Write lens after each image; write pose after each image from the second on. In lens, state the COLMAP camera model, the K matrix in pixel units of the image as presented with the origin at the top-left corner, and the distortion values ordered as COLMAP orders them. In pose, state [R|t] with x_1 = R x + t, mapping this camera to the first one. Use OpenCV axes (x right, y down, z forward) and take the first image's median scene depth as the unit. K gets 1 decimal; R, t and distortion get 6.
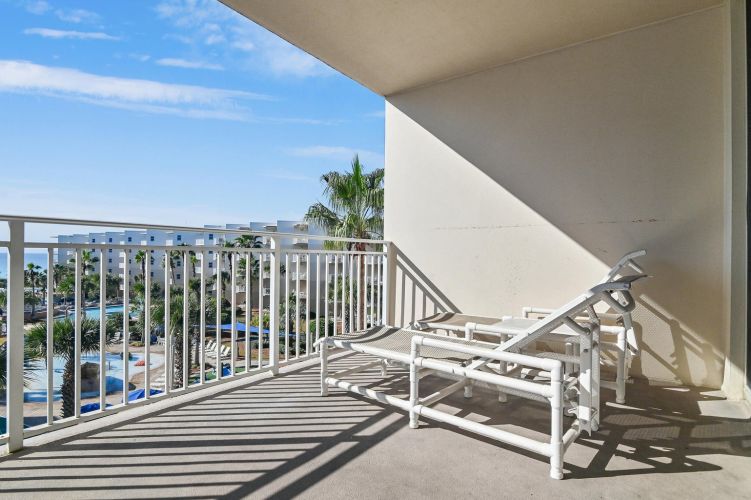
lens RADIAL K [[370.5, 0, 373.7], [0, 370.5, 245.6], [0, 0, 1]] dist [0.000515, -0.000367]
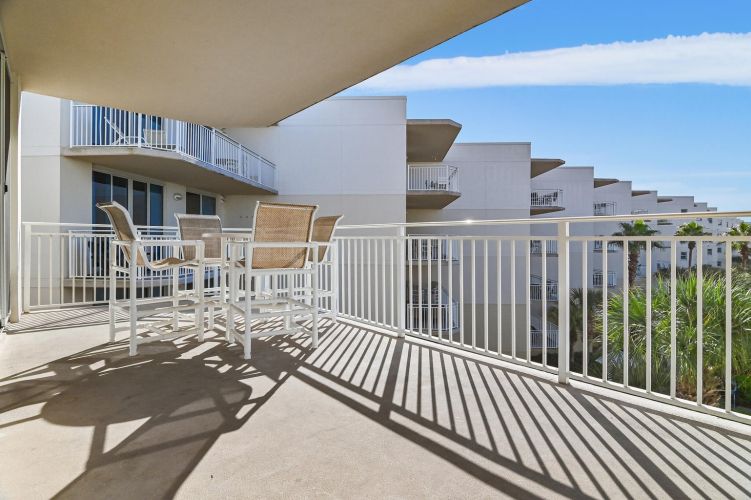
lens RADIAL K [[370.5, 0, 373.7], [0, 370.5, 245.6], [0, 0, 1]] dist [0.000515, -0.000367]
pose [[-0.186927, 0.011772, -0.982303, 0.866126], [0.041625, 0.999125, 0.004053, 0.012513], [0.981491, -0.040131, -0.187254, 0.983145]]
